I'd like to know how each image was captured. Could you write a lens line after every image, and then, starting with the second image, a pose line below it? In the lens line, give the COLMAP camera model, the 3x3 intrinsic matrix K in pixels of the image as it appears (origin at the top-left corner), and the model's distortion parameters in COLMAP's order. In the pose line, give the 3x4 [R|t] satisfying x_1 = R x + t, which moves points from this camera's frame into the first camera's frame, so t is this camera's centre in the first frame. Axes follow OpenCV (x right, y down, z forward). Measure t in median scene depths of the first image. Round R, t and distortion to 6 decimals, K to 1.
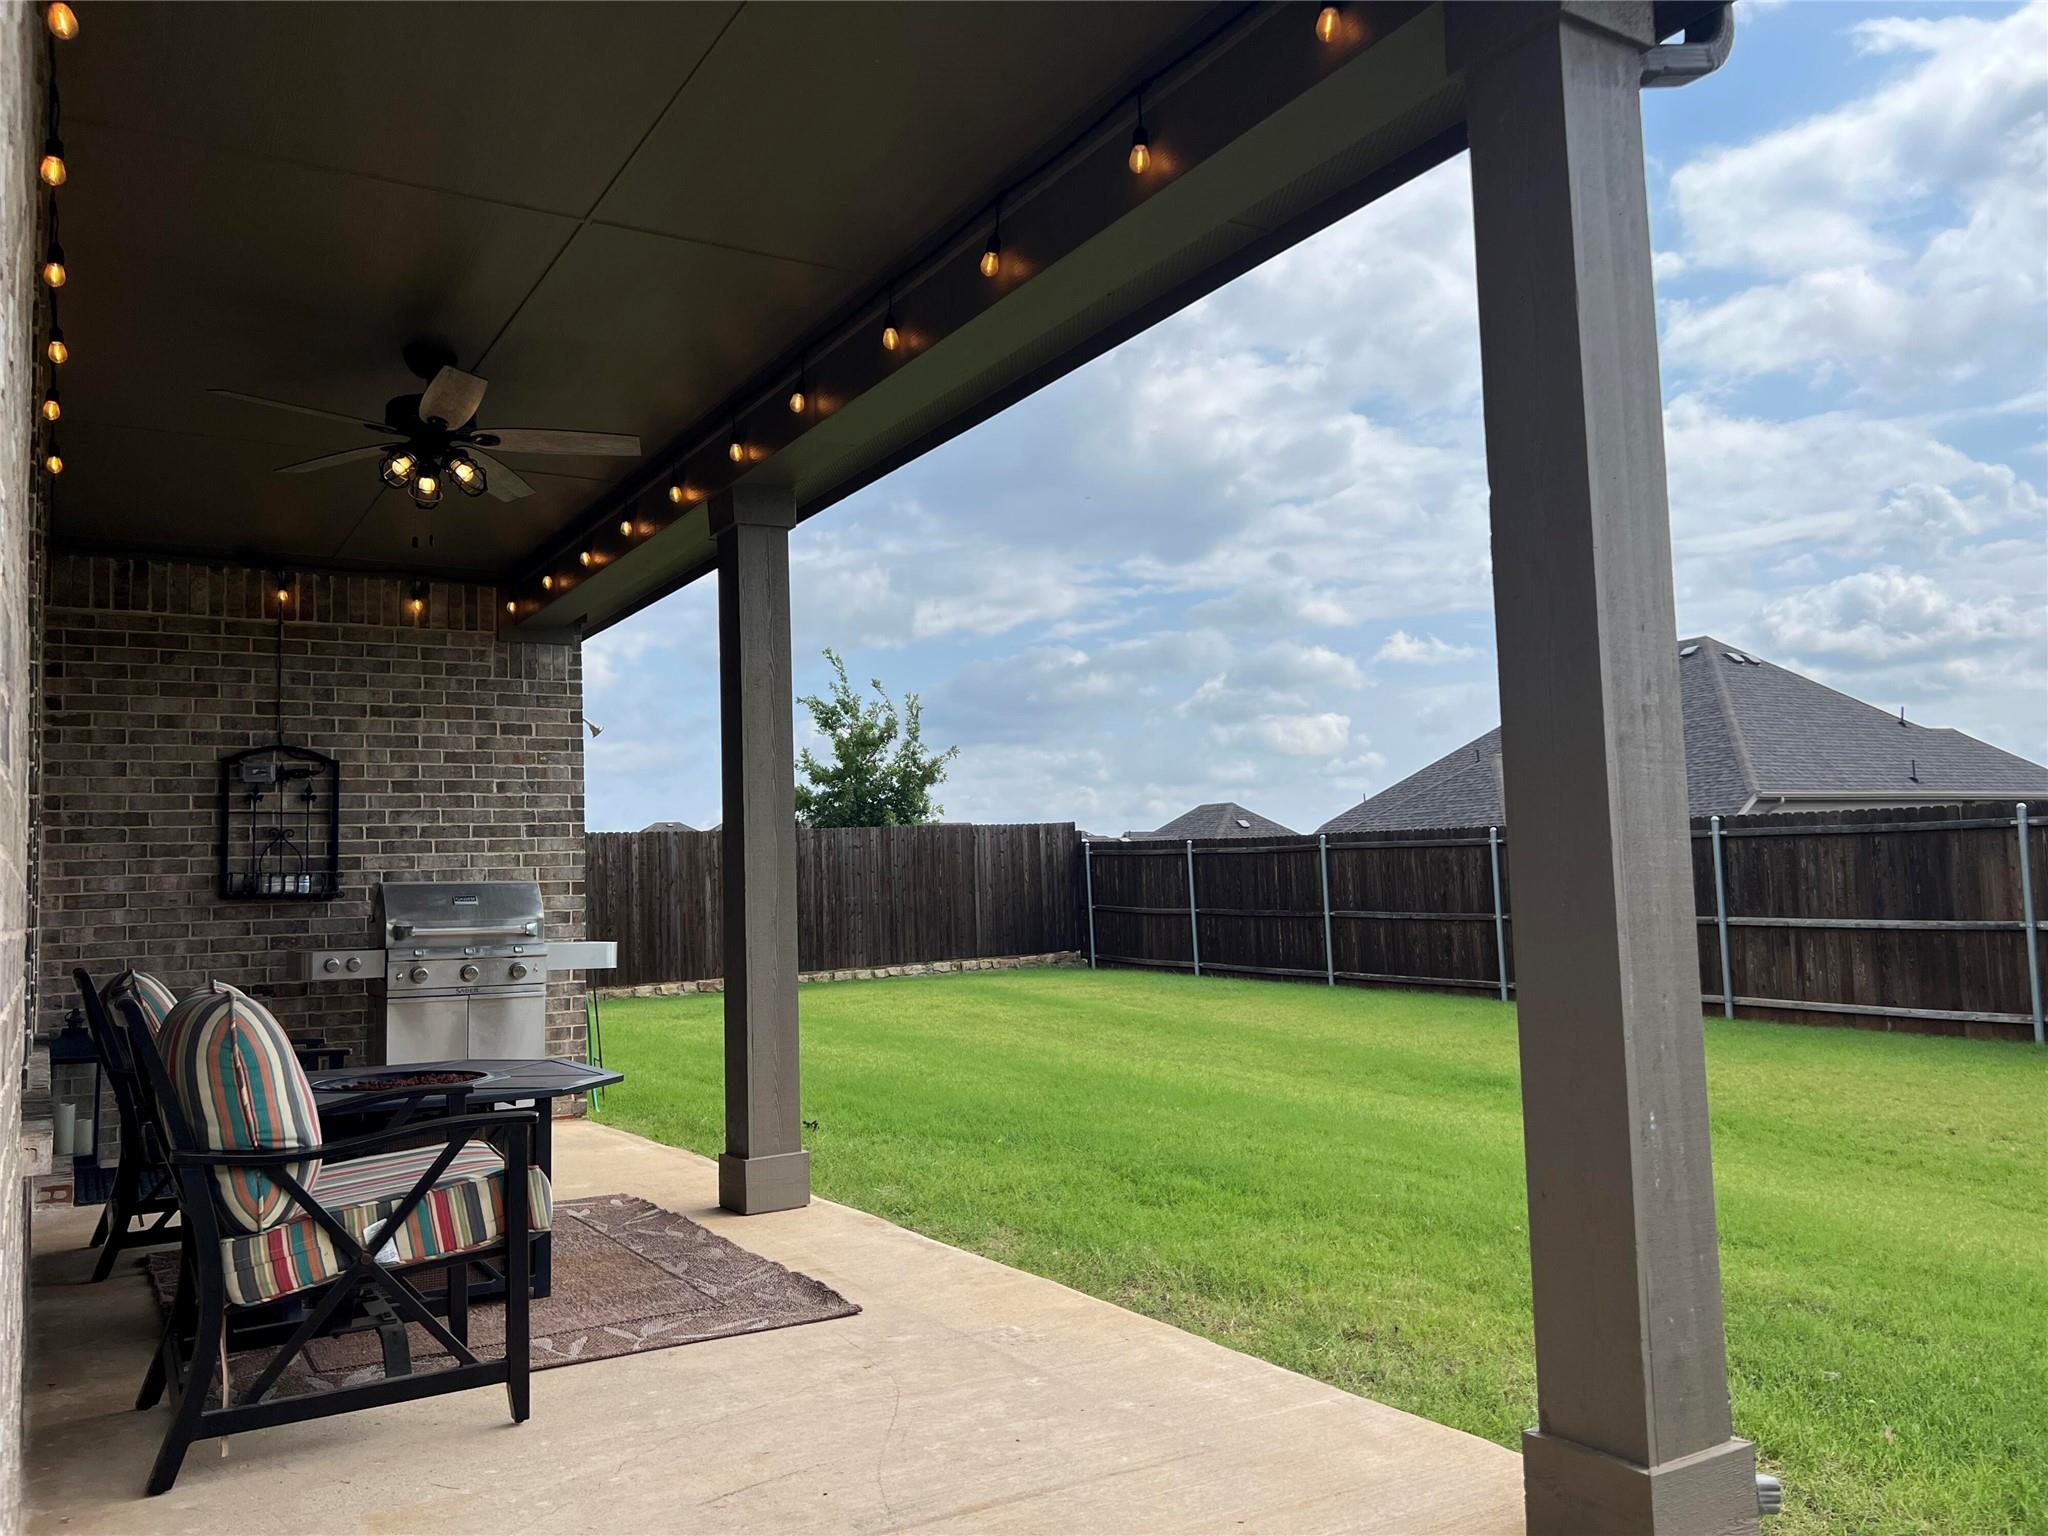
lens RADIAL K [[1529.3, 0, 1020.2], [0, 1529.3, 773.9], [0, 0, 1]] dist [0.094334, -0.149333]
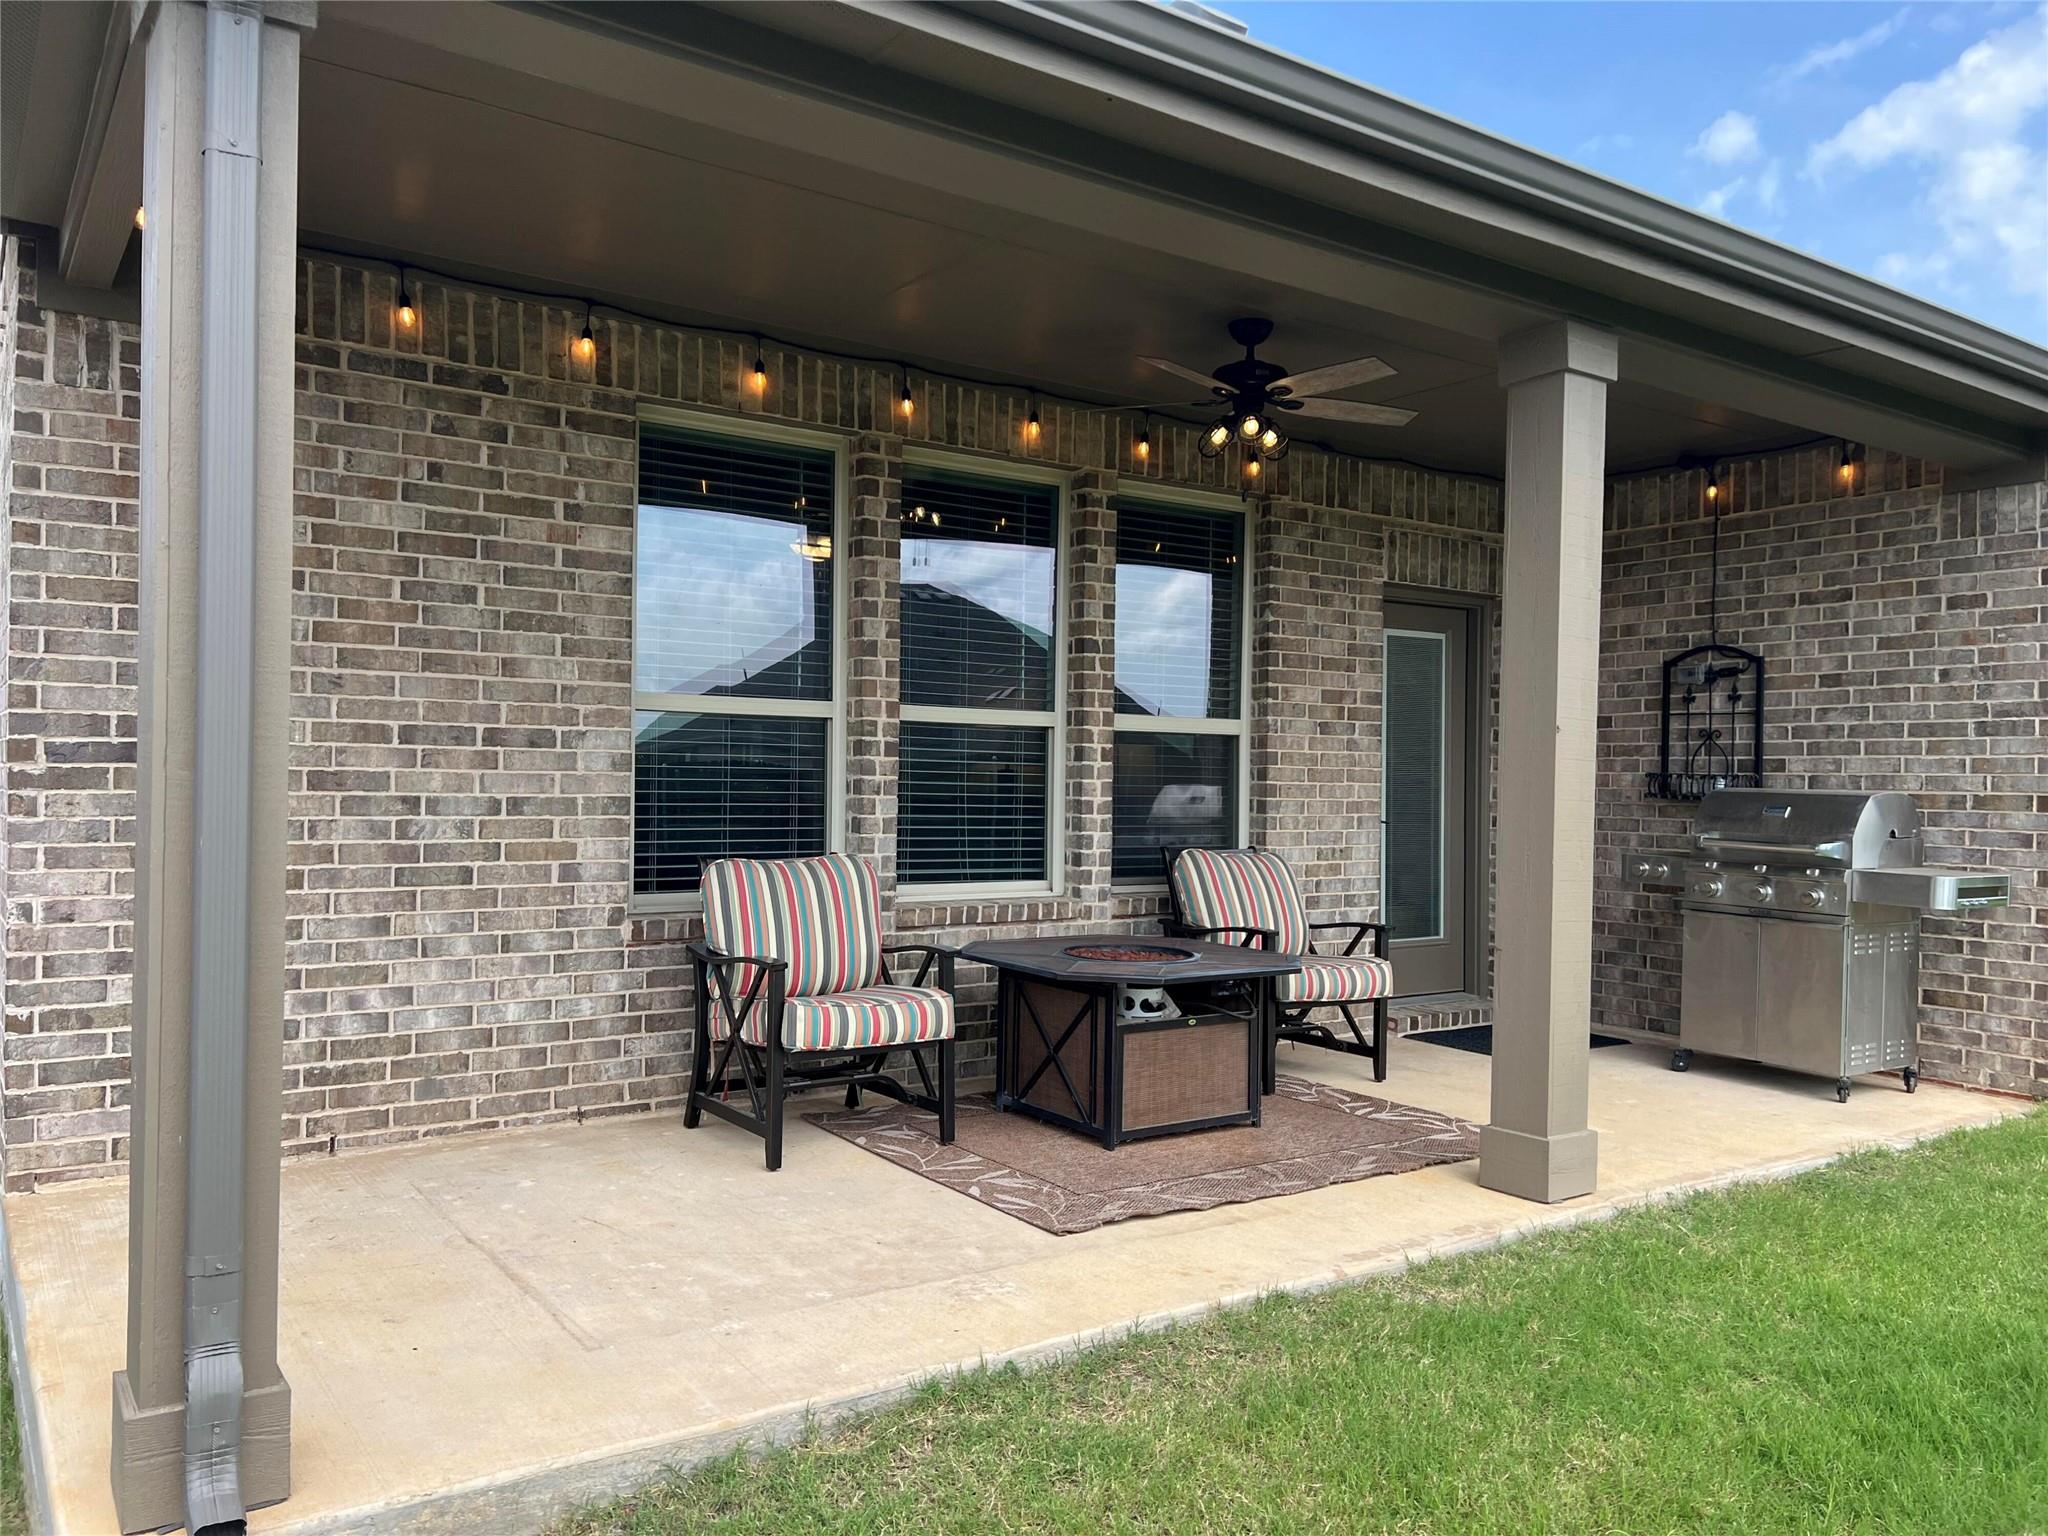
lens RADIAL K [[1529.3, 0, 1020.2], [0, 1529.3, 773.9], [0, 0, 1]] dist [0.094334, -0.149333]
pose [[0.060487, 0.030341, -0.997708, 0.477491], [0.061325, 0.997537, 0.034053, 0.002839], [0.996283, -0.063244, 0.058477, 0.490247]]
